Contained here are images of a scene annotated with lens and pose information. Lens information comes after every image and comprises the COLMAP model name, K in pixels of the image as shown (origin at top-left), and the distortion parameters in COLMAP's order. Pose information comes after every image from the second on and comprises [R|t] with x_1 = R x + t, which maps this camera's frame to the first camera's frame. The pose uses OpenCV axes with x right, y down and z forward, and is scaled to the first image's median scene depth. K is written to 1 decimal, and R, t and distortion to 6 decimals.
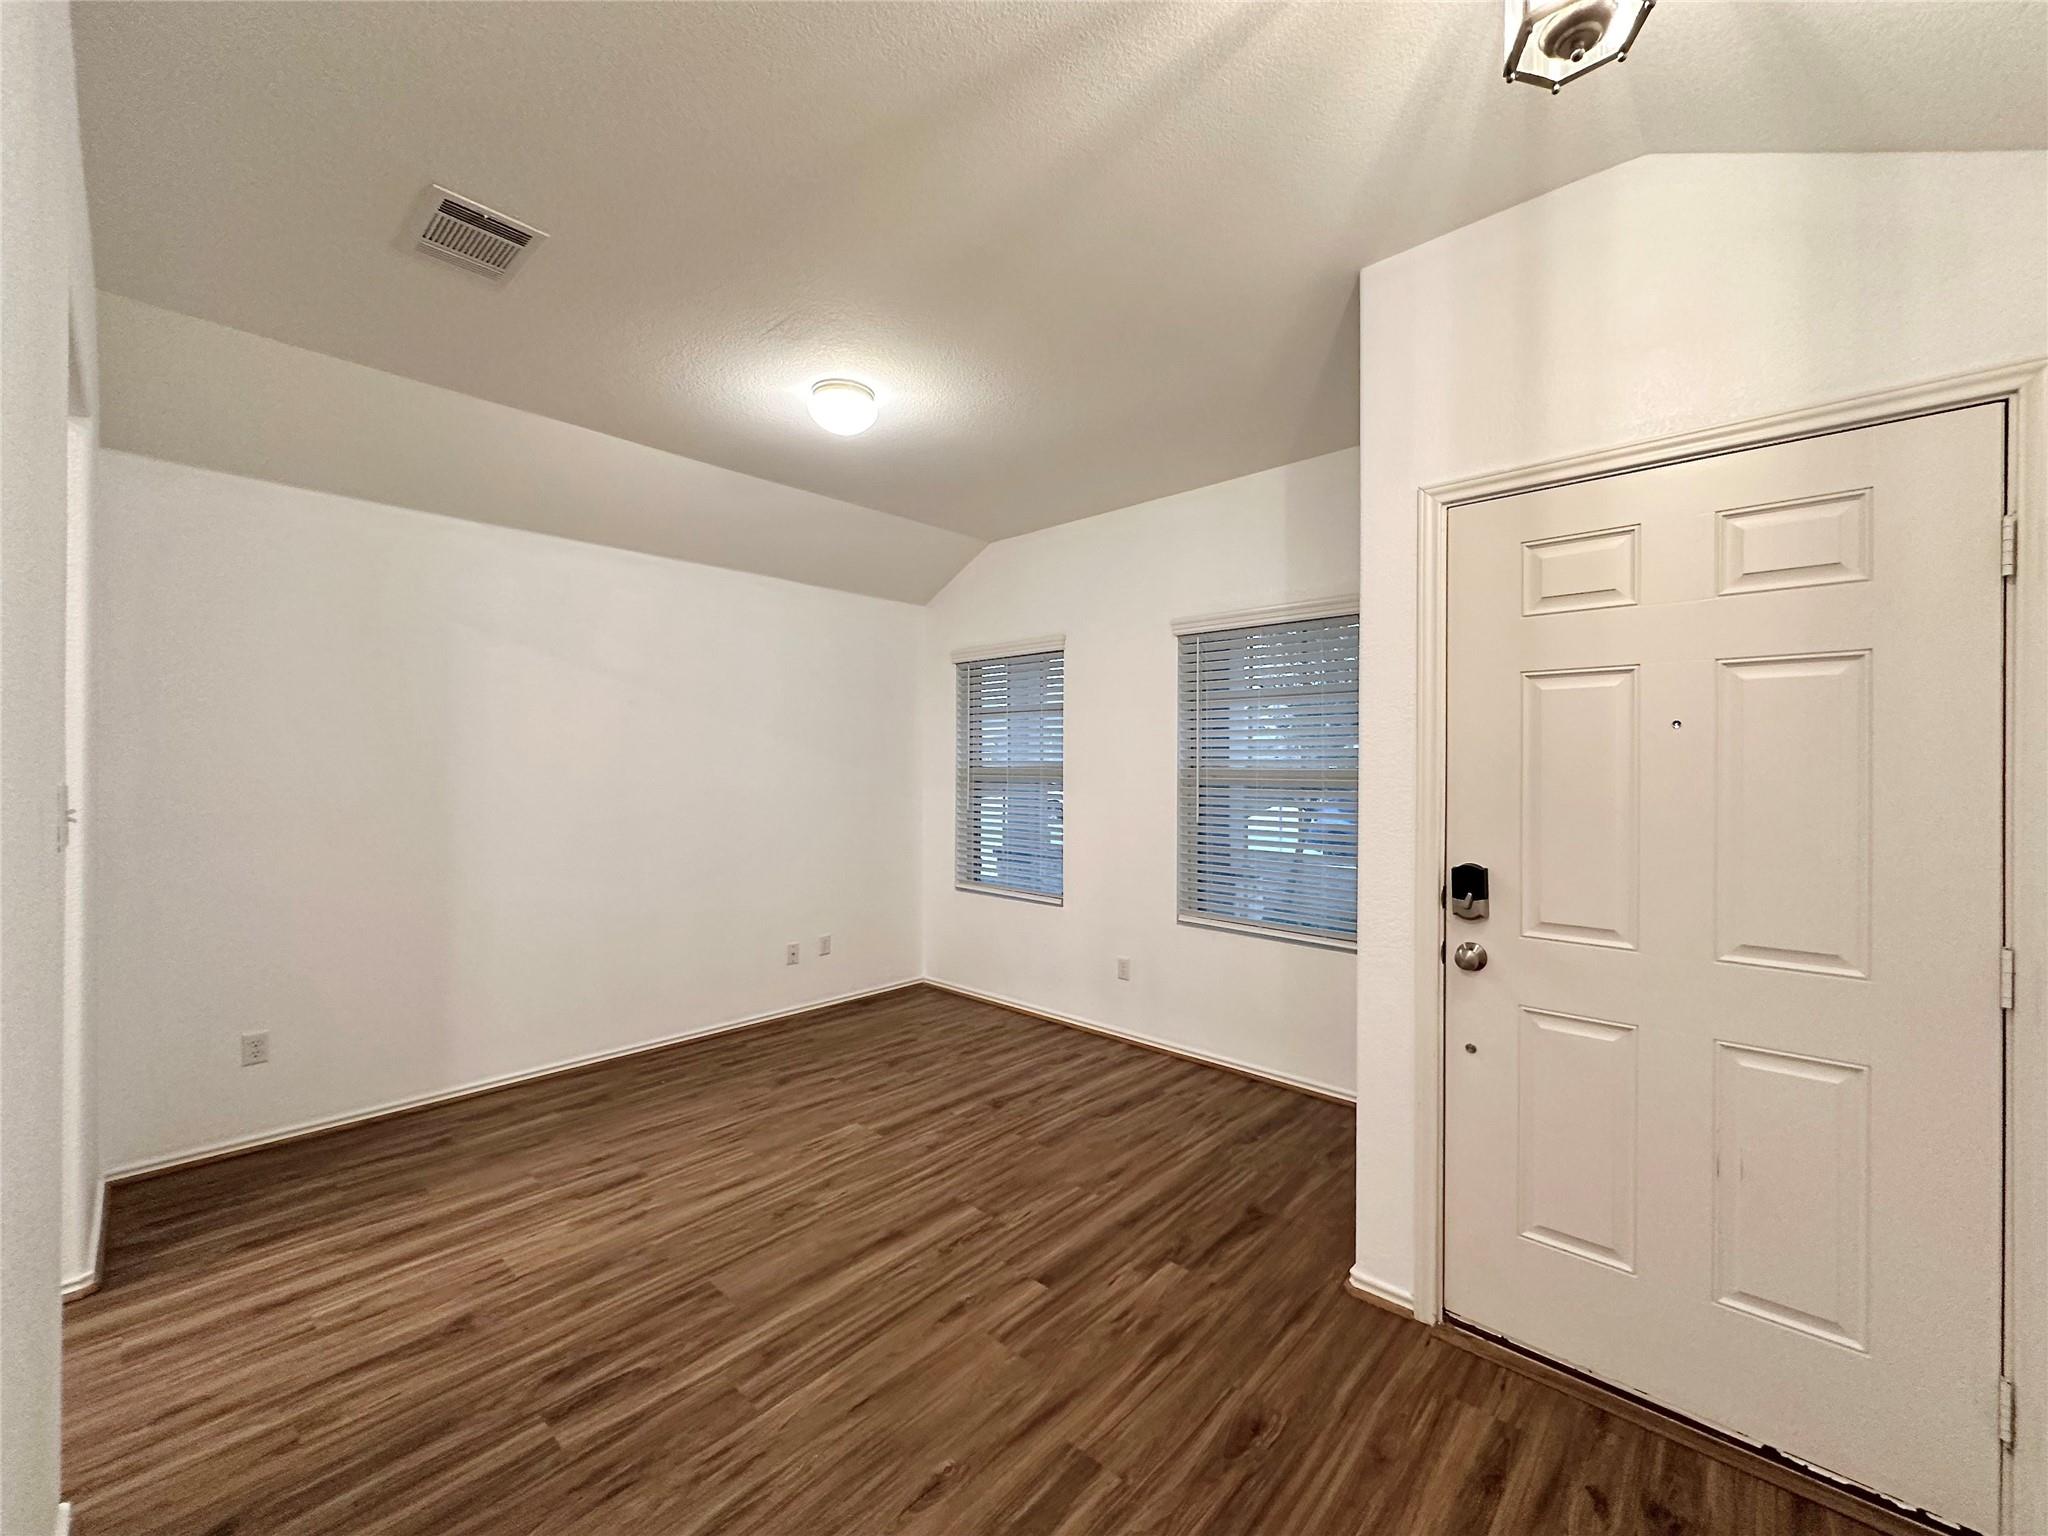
lens RADIAL K [[816.9, 0, 1027.8], [0, 816.9, 763.2], [0, 0, 1]] dist [-0.001891, 0.000328]
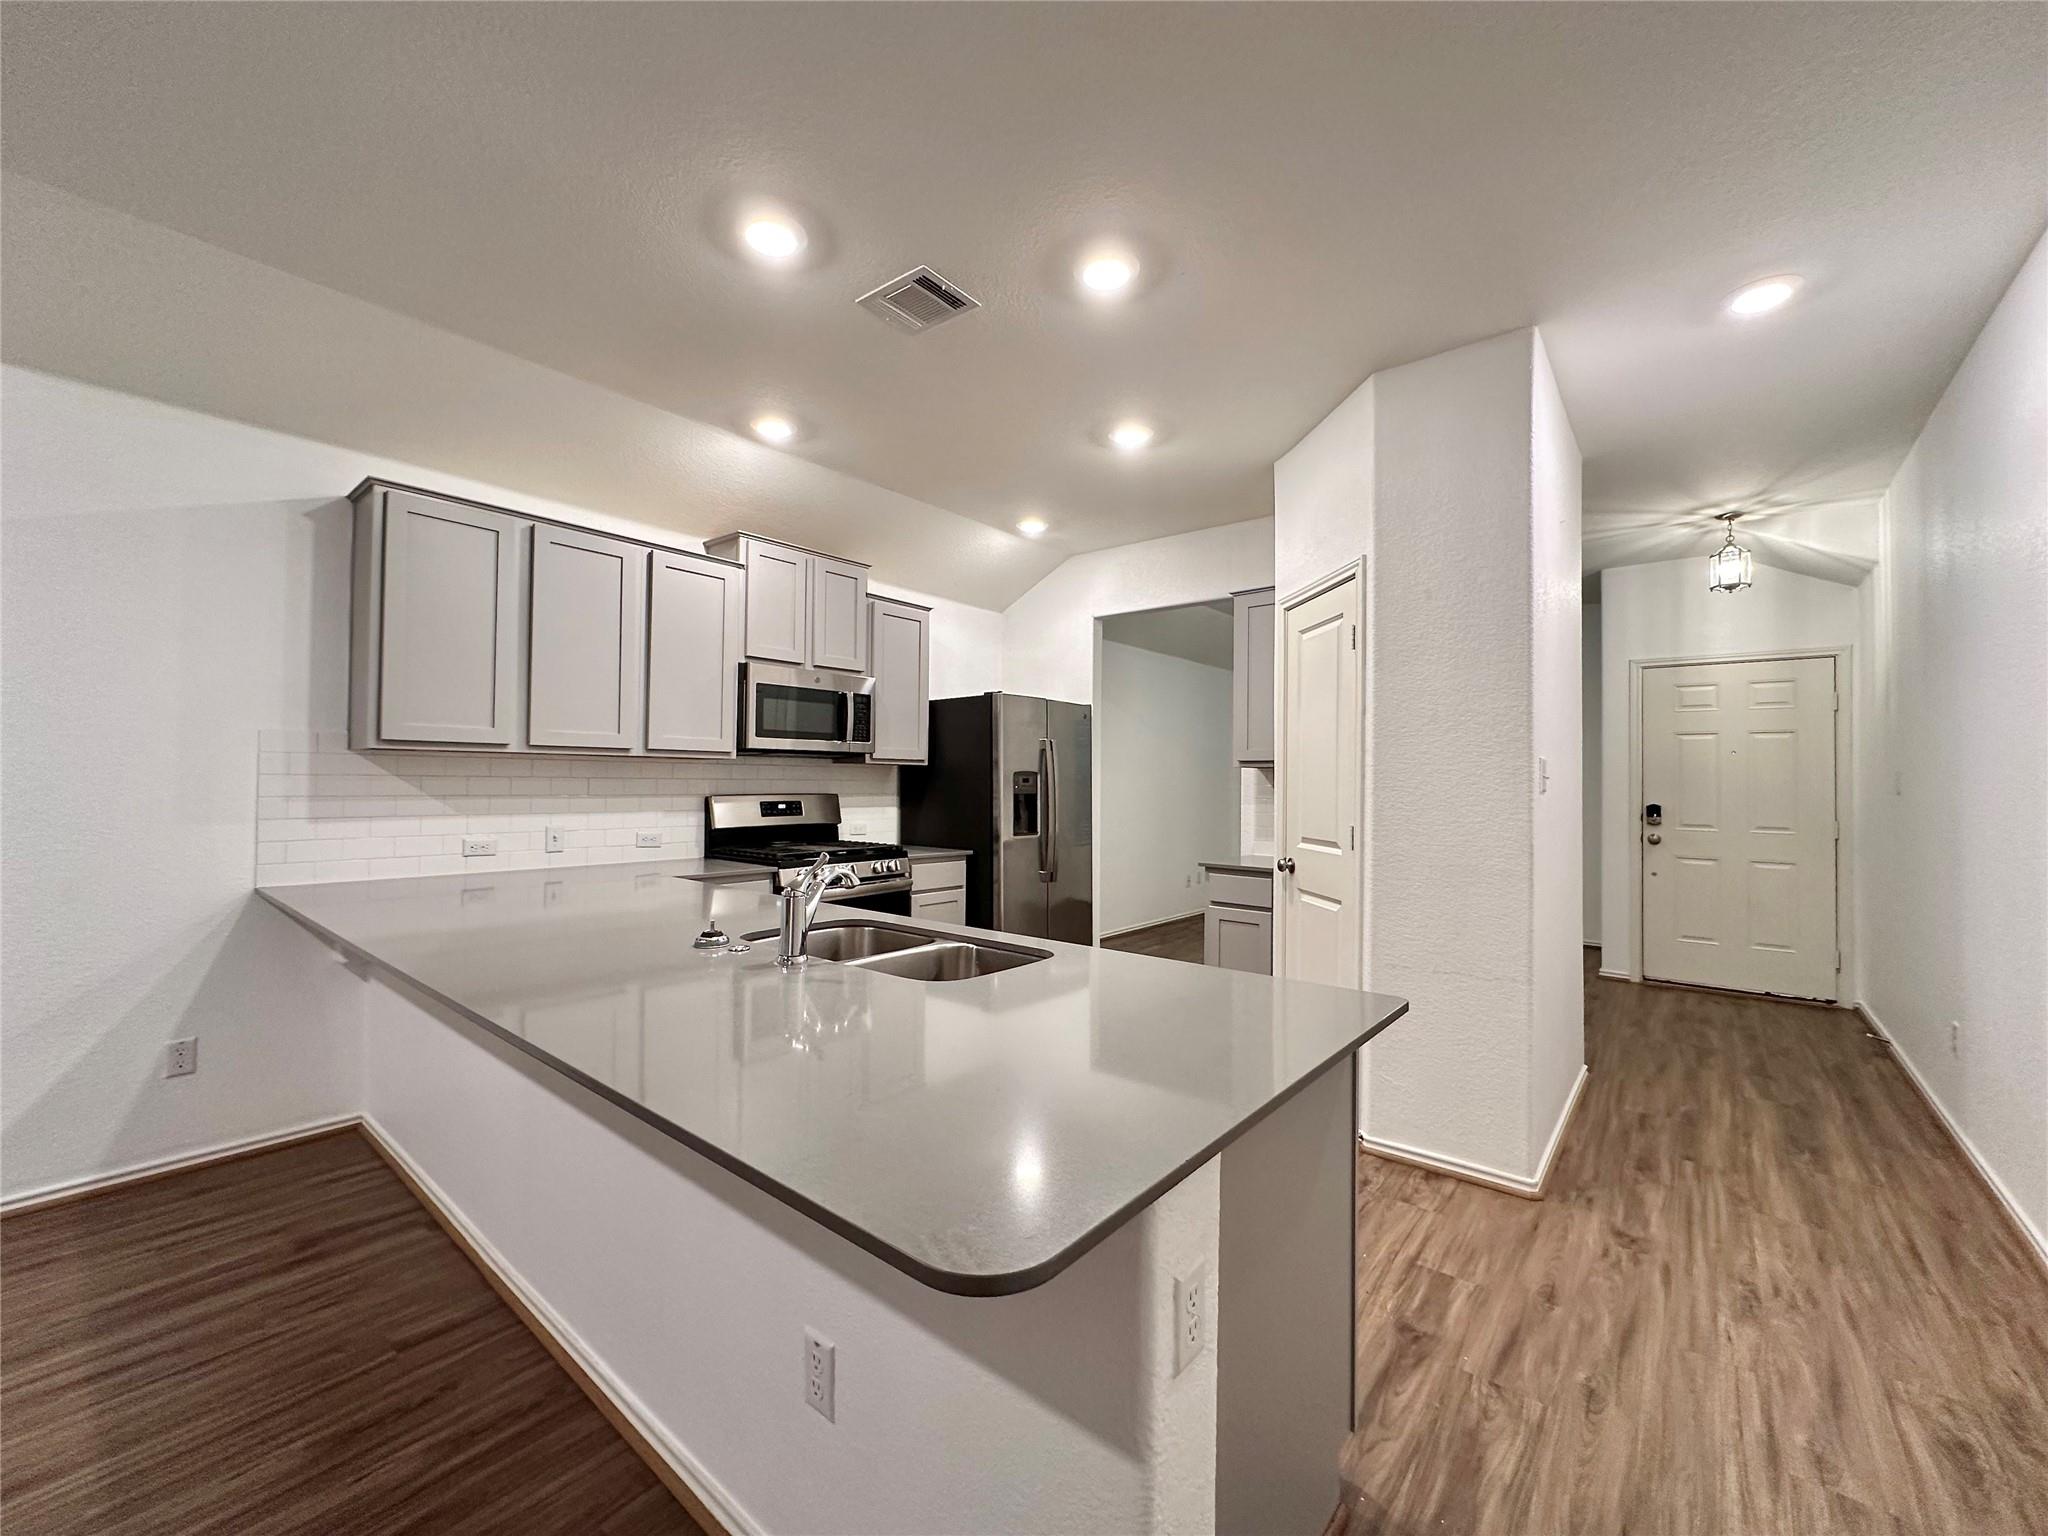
lens RADIAL K [[816.9, 0, 1025.7], [0, 816.9, 765.4], [0, 0, 1]] dist [-0.001891, 0.000328]
pose [[0.998466, 0.006712, 0.054952, -1.213004], [-0.006003, 0.999897, -0.013071, 0.033234], [-0.055034, 0.012721, 0.998403, -1.135365]]
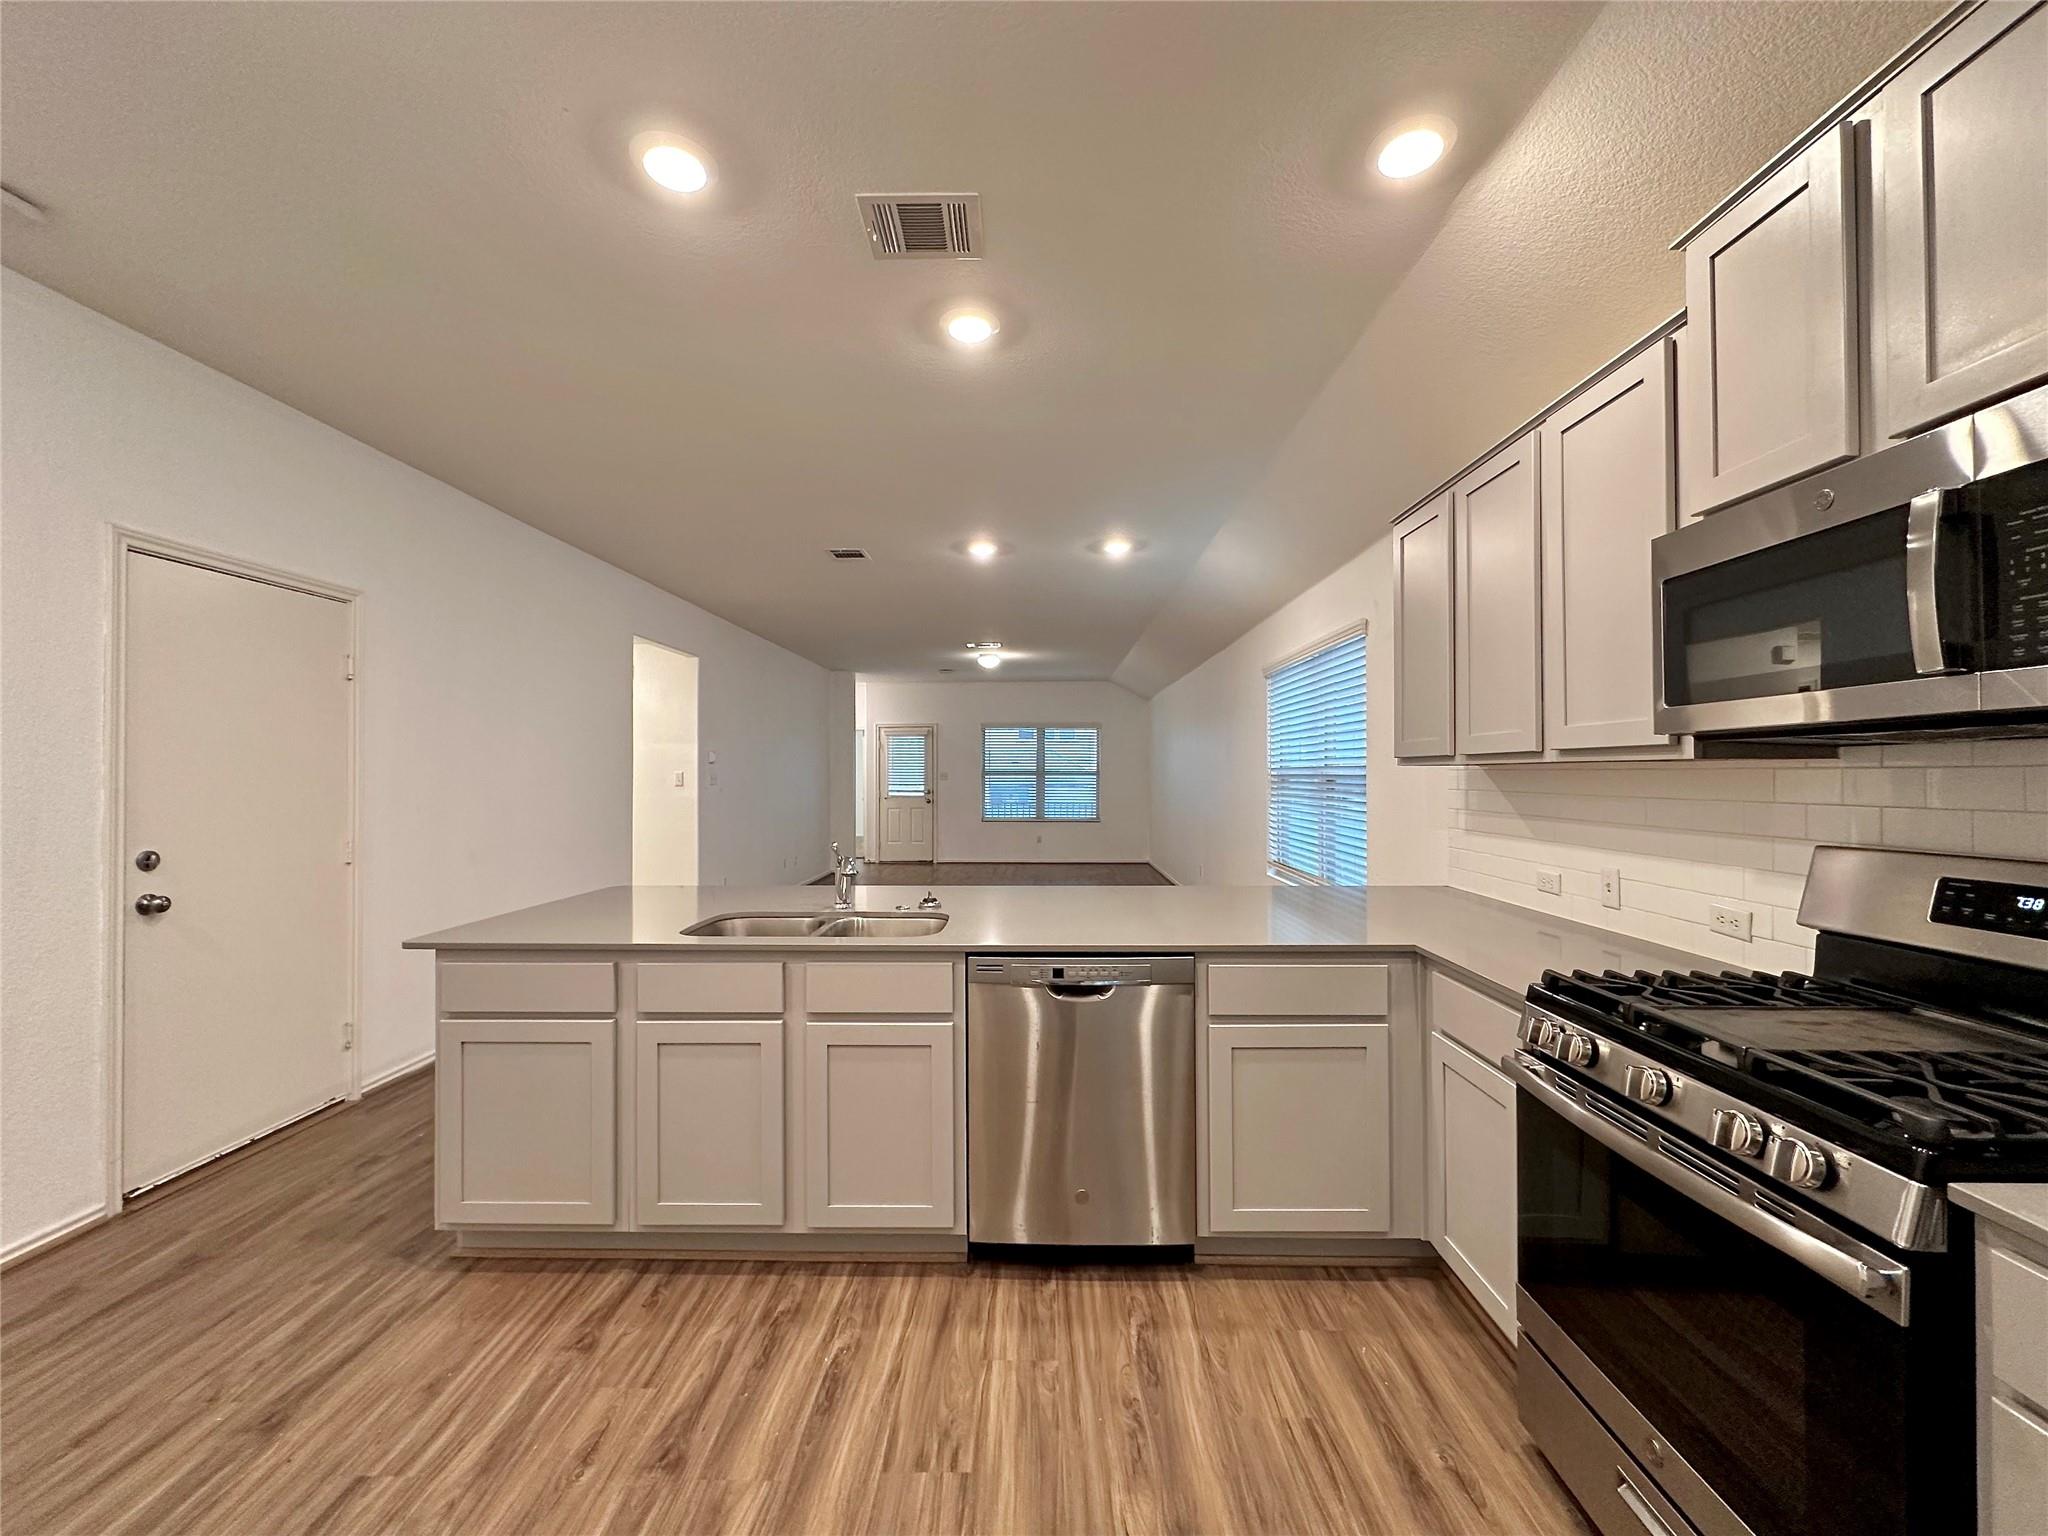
lens RADIAL K [[816.9, 0, 1025.0], [0, 816.9, 764.5], [0, 0, 1]] dist [-0.001891, 0.000328]
pose [[-0.746090, -0.009604, -0.665775, -0.849934], [0.004254, 0.999807, -0.019190, 0.020471], [0.665831, -0.017150, -0.745905, 0.416391]]
